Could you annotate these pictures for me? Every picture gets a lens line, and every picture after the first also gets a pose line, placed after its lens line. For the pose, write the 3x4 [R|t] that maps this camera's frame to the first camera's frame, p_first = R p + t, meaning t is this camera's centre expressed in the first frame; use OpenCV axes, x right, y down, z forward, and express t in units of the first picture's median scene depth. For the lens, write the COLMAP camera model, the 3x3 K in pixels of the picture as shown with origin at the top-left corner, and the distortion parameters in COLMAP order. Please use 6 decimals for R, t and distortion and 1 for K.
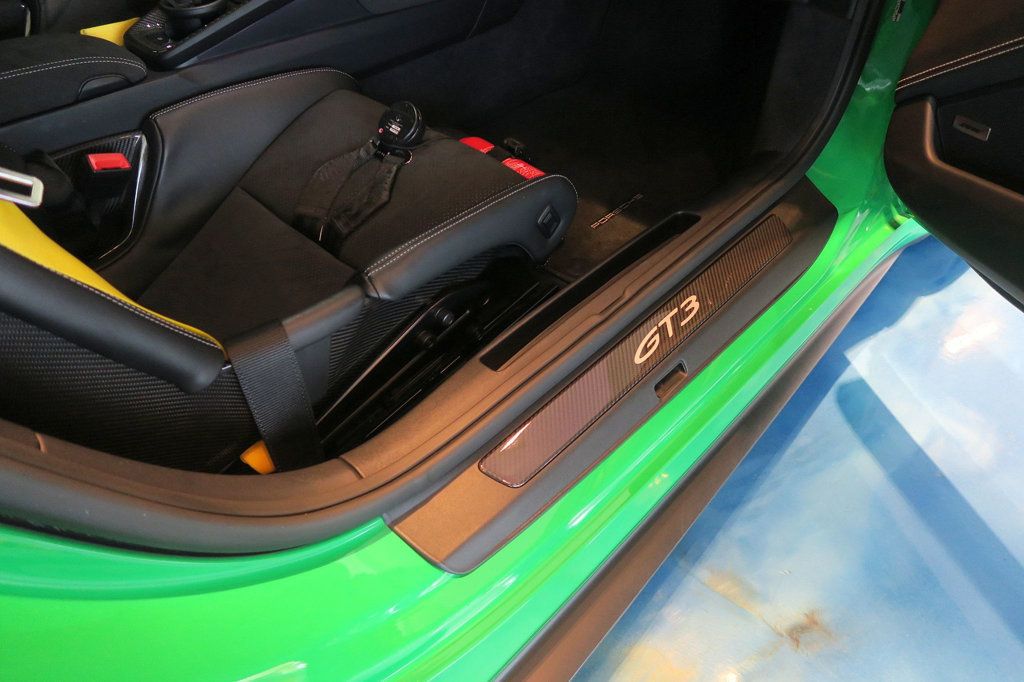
lens RADIAL K [[704.1, 0, 512.0], [0, 704.1, 341.0], [0, 0, 1]] dist [-0.022984, 0.005378]
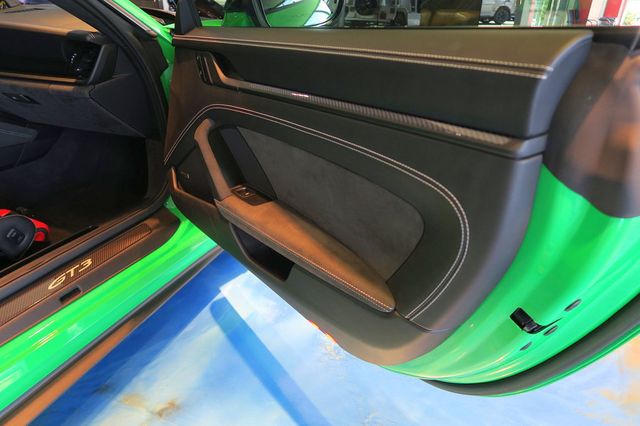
lens RADIAL K [[440.1, 0, 320.0], [0, 440.1, 213.0], [0, 0, 1]] dist [-0.022984, 0.005378]
pose [[0.936103, -0.117407, 0.331553, 0.471071], [0.213703, 0.938554, -0.271011, 0.307844], [-0.279362, 0.324547, 0.903673, -0.455625]]
